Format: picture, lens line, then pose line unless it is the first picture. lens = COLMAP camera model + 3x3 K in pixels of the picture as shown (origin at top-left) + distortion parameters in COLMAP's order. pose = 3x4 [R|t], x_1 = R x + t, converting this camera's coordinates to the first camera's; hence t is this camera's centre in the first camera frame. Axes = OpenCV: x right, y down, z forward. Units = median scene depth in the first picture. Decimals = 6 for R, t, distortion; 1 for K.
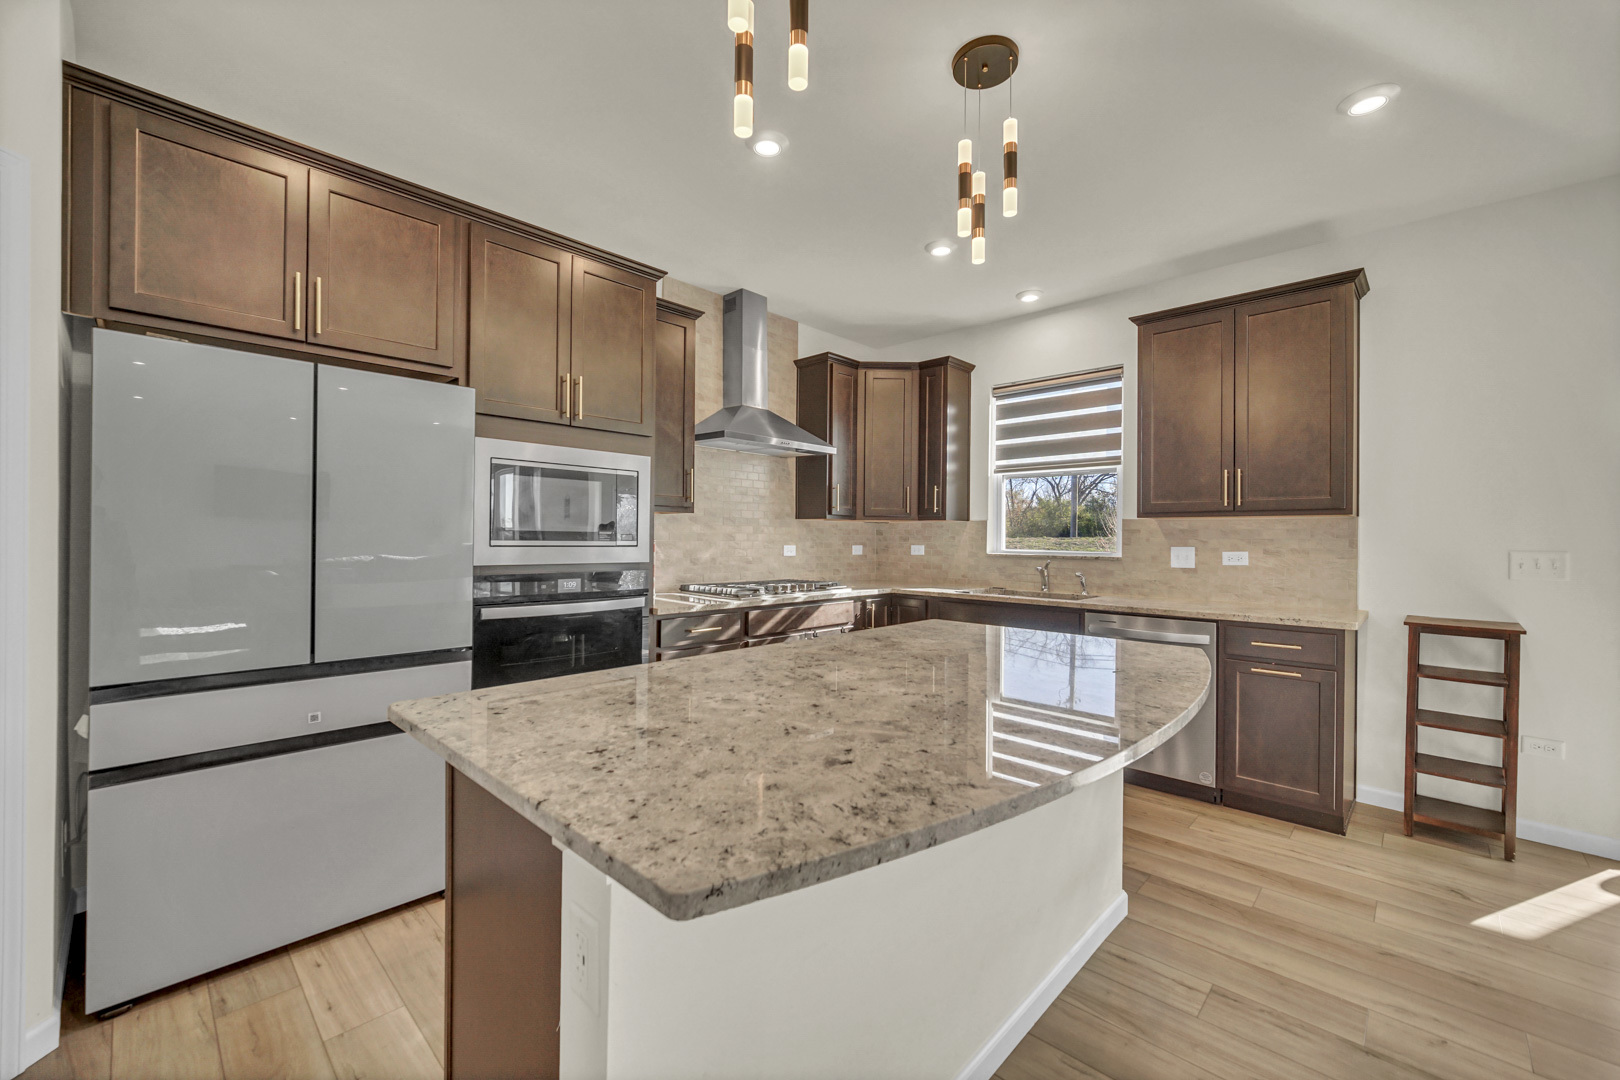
lens RADIAL K [[652.7, 0, 815.5], [0, 652.7, 536.3], [0, 0, 1]] dist [-0.000127, 0.000034]
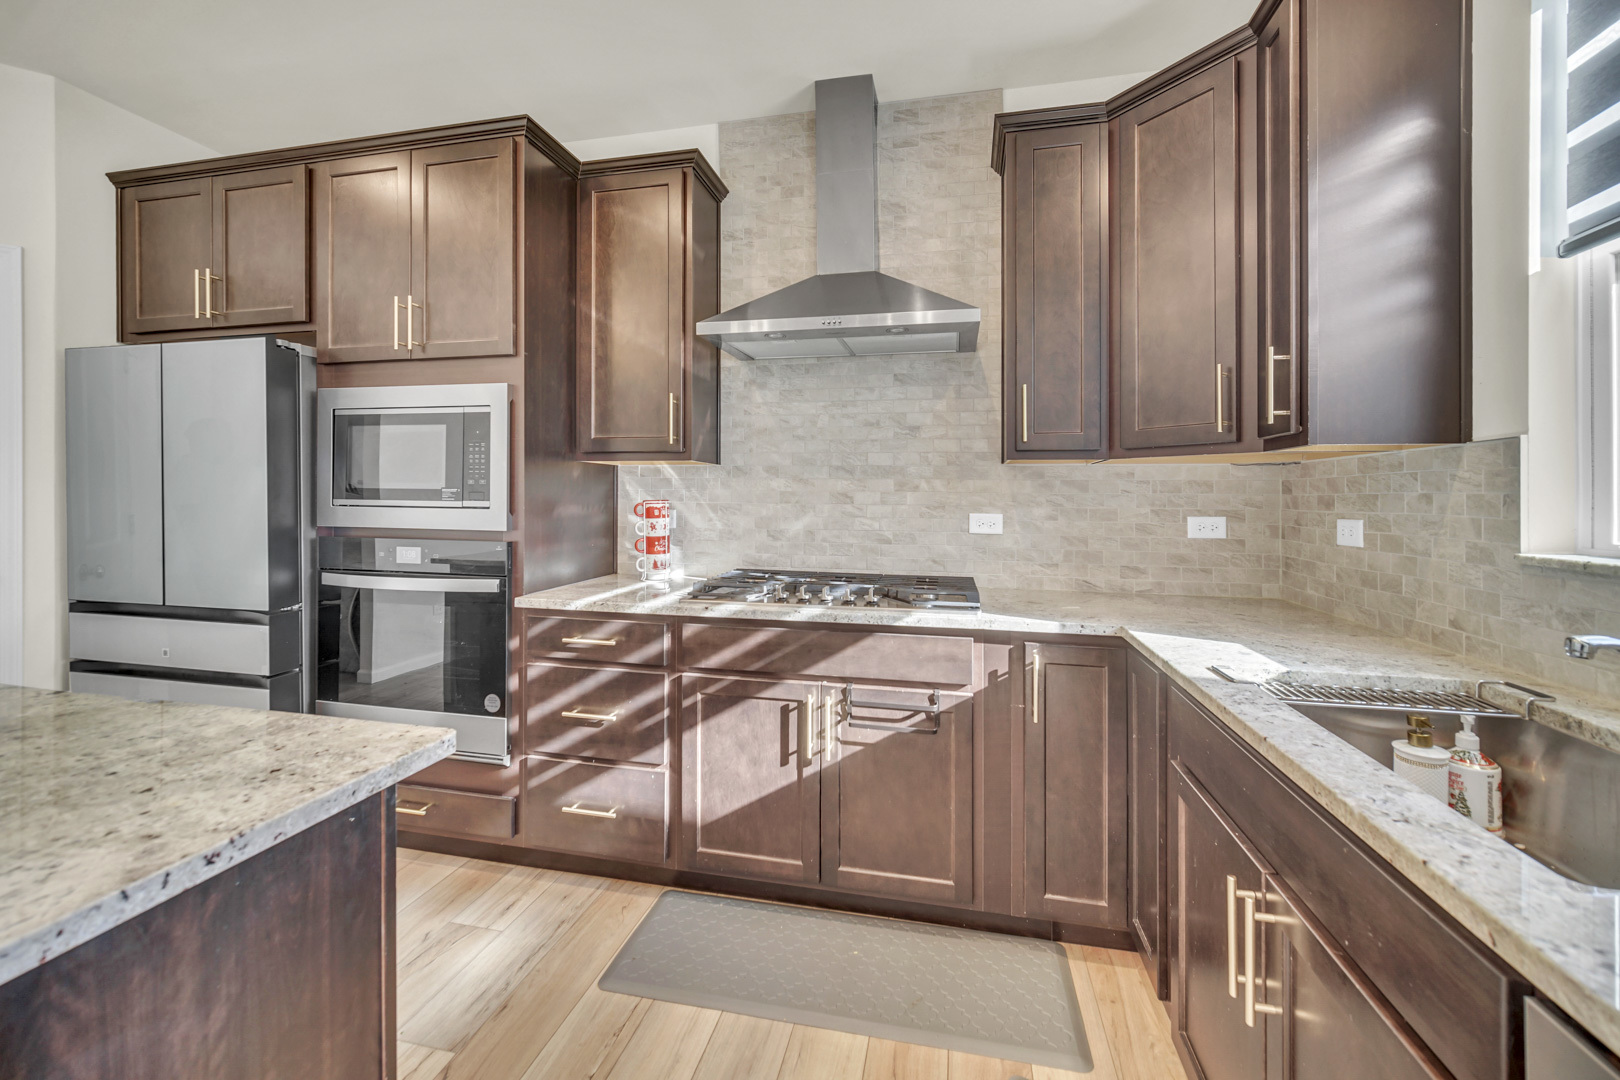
lens RADIAL K [[652.7, 0, 814.3], [0, 652.7, 497.1], [0, 0, 1]] dist [-0.000127, 0.000034]
pose [[0.511318, -0.005413, -0.859374, 0.380152], [-0.002197, 0.999969, -0.007606, 0.005150], [0.859388, 0.005777, 0.511291, 0.664714]]
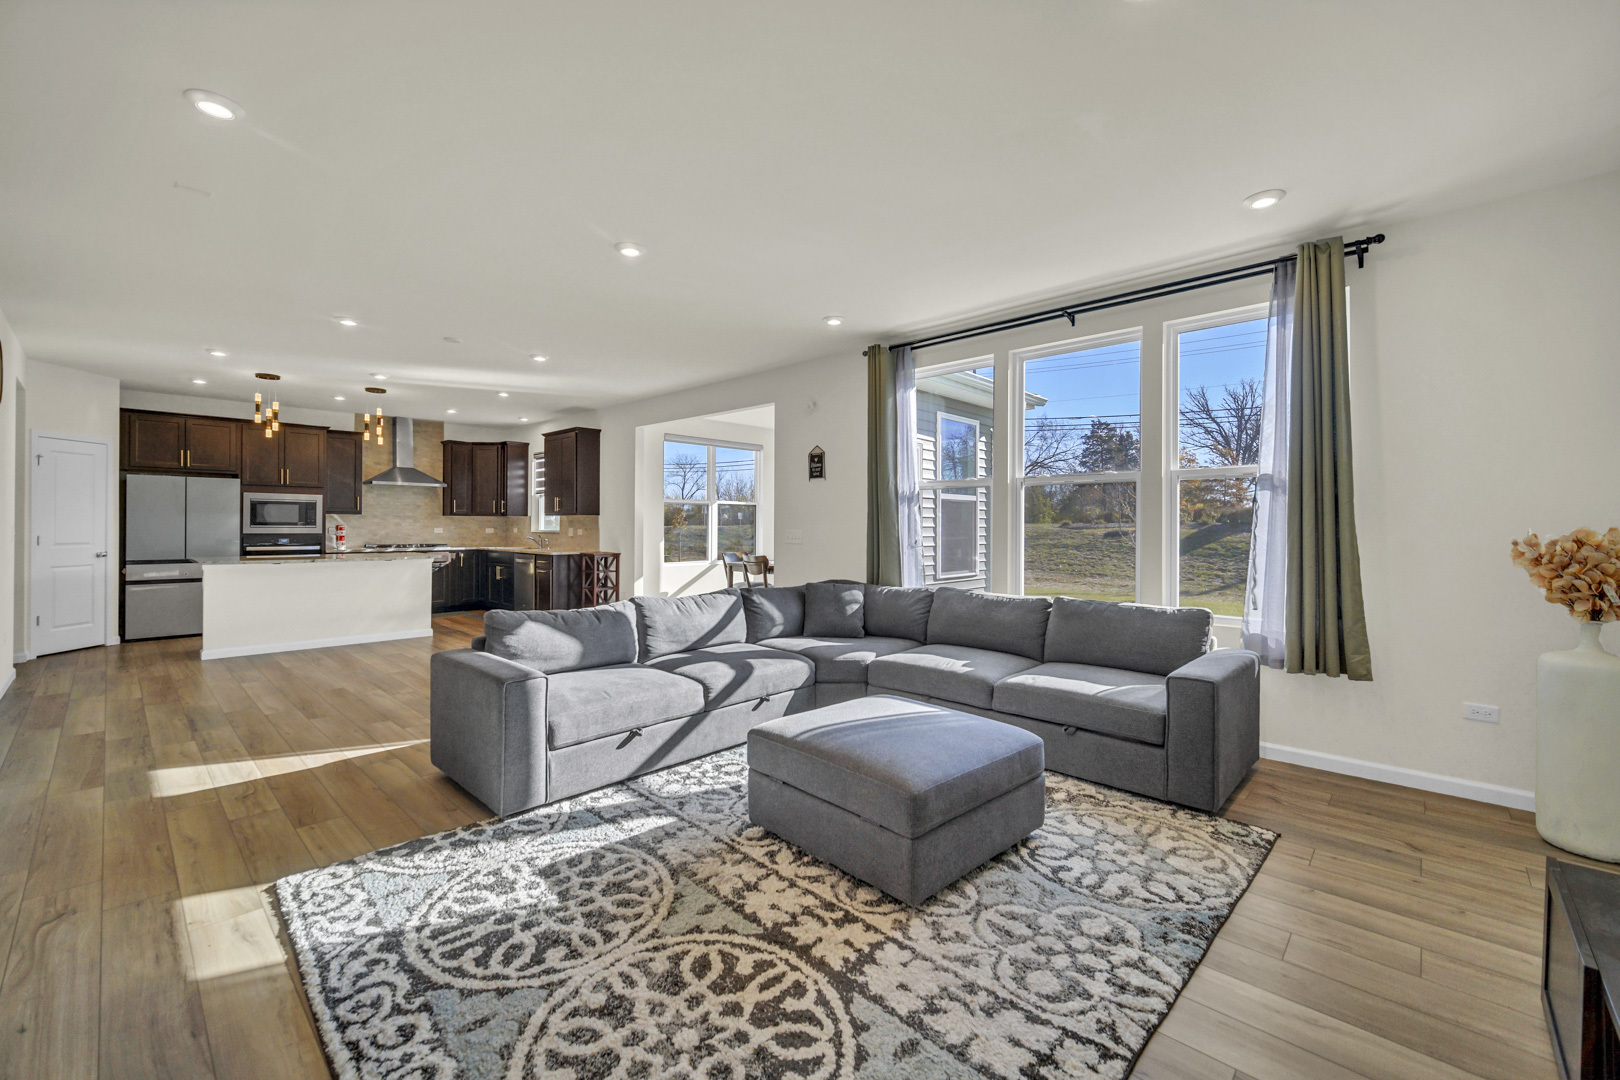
lens RADIAL K [[652.7, 0, 807.7], [0, 652.7, 526.0], [0, 0, 1]] dist [-0.000127, 0.000034]
pose [[0.999974, -0.006160, -0.003802, 1.299651], [0.006159, 0.999981, -0.000212, 0.016057], [0.003803, 0.000189, 0.999993, -1.258173]]
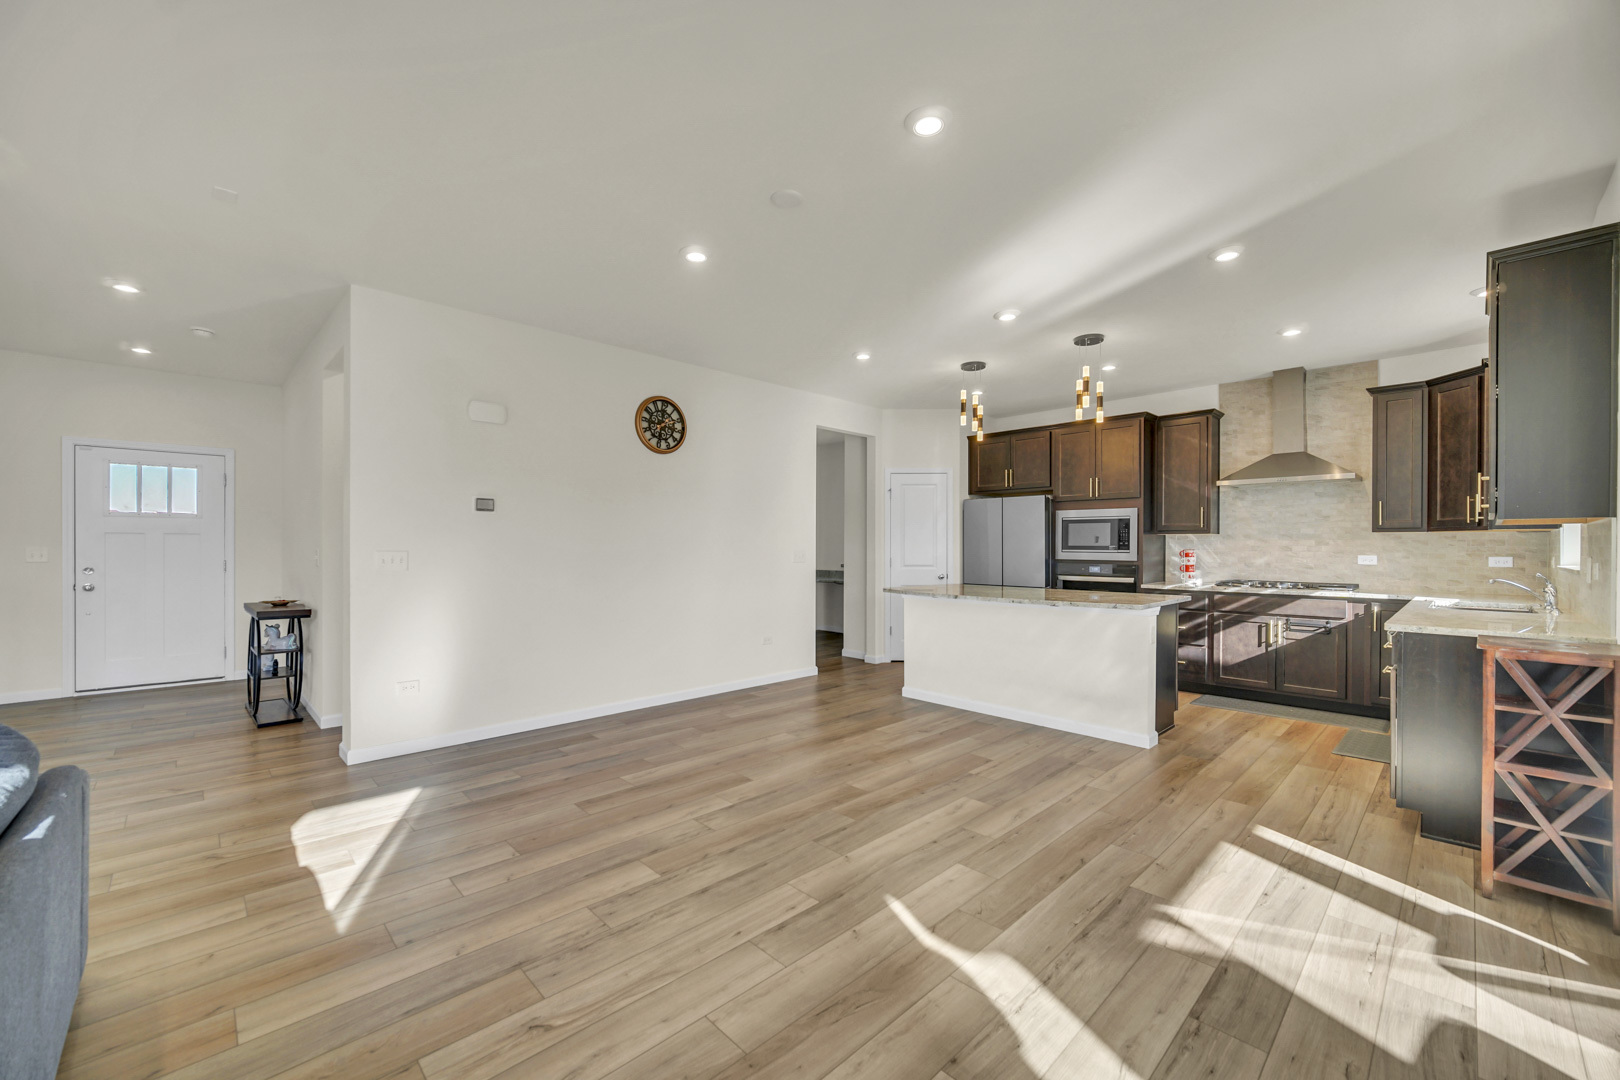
lens RADIAL K [[652.7, 0, 805.5], [0, 652.7, 558.0], [0, 0, 1]] dist [-0.000127, 0.000034]
pose [[-0.046284, 0.008038, -0.998896, 1.282644], [-0.002048, 0.999965, 0.008142, 0.011886], [0.998926, 0.002423, -0.046266, 0.057033]]
